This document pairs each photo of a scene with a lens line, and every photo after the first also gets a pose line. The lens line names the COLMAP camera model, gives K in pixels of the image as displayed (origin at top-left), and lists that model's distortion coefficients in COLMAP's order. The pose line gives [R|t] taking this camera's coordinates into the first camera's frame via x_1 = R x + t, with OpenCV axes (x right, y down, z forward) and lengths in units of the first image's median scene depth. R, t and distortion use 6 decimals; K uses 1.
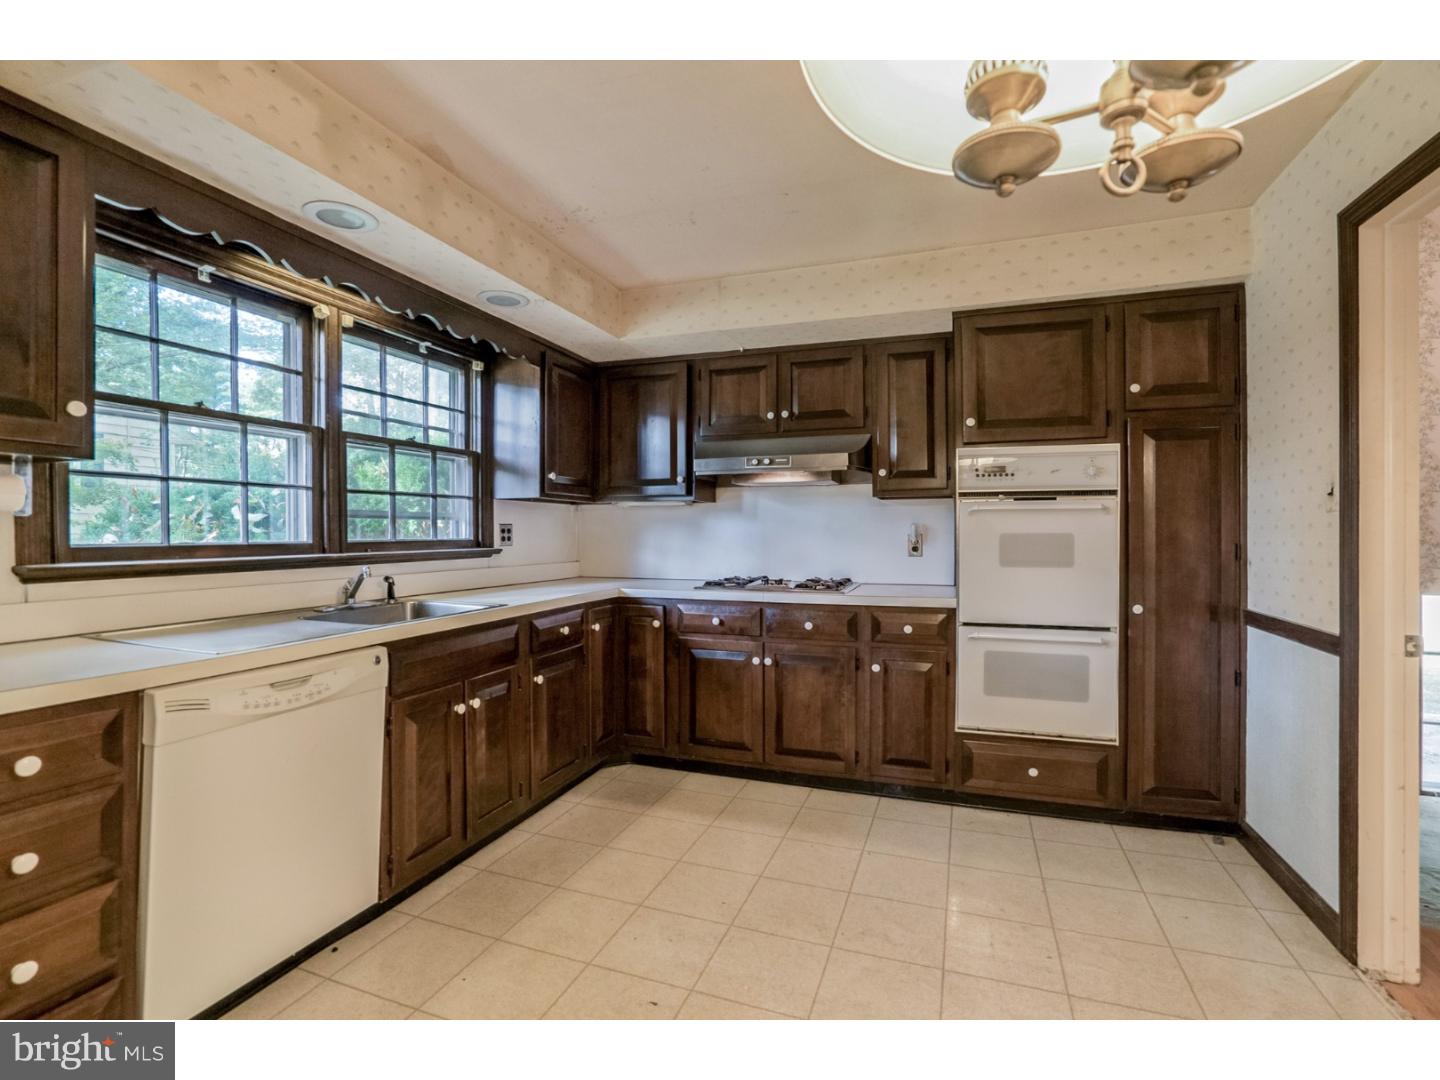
lens RADIAL K [[668.9, 0, 708.6], [0, 668.9, 534.9], [0, 0, 1]] dist [0.016931, 0.001547]
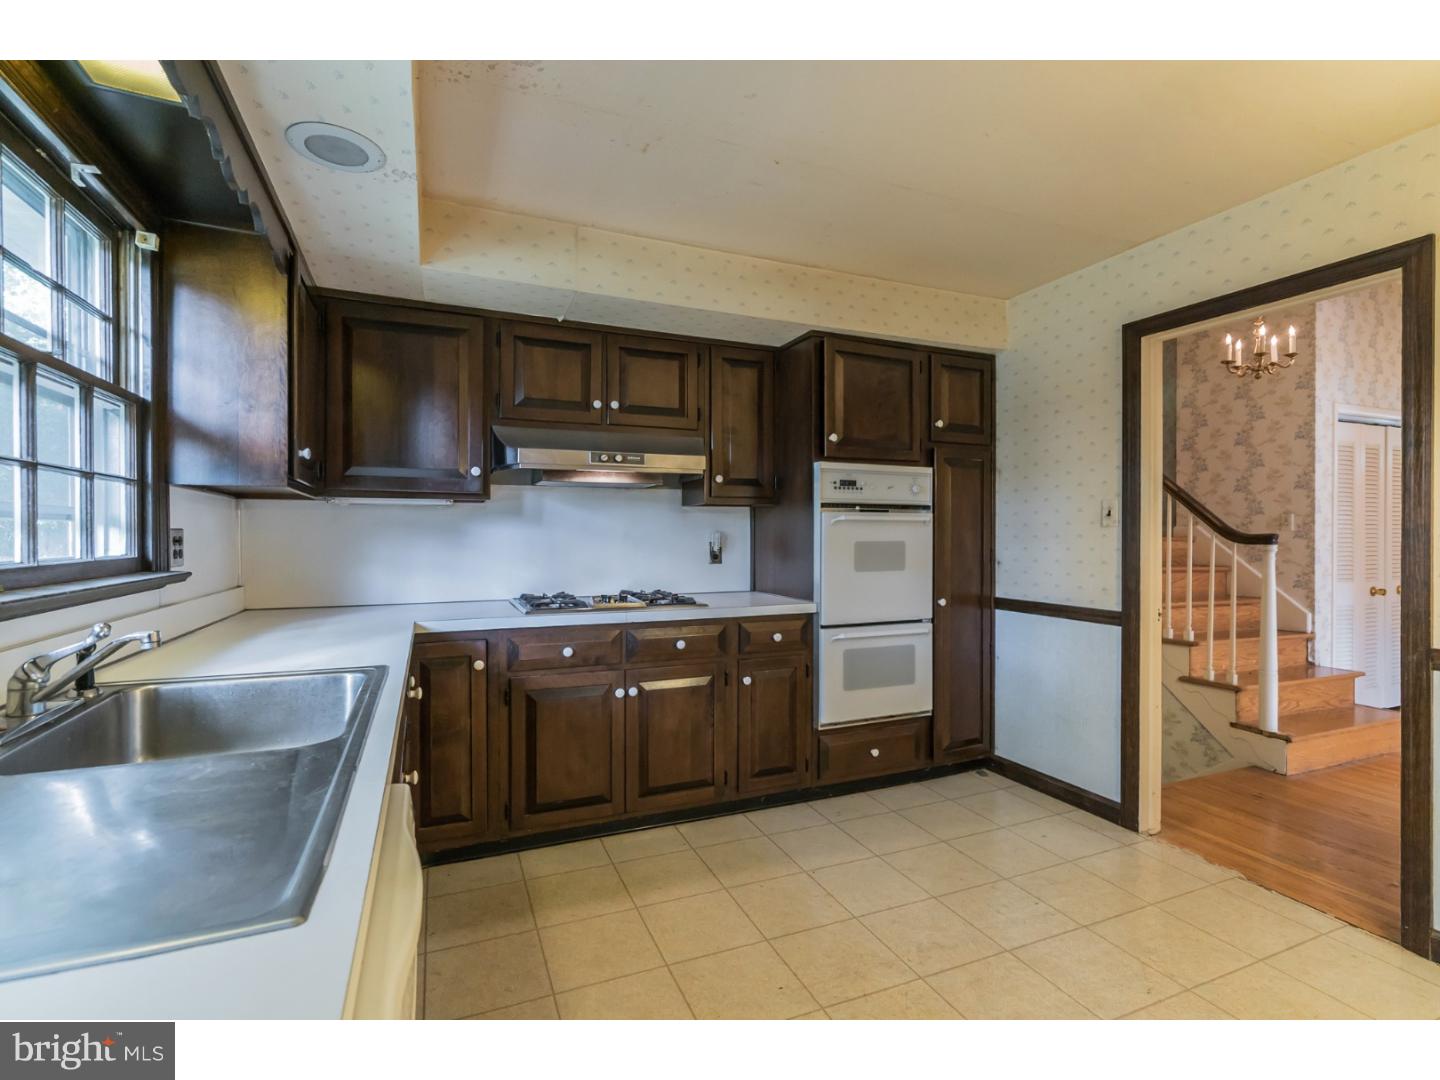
lens RADIAL K [[668.9, 0, 711.4], [0, 668.9, 537.7], [0, 0, 1]] dist [0.016931, 0.001547]
pose [[0.744545, -0.003336, 0.667564, -0.435810], [0.002719, 0.999994, 0.001964, -0.010400], [-0.667567, 0.000352, 0.744550, 0.316268]]
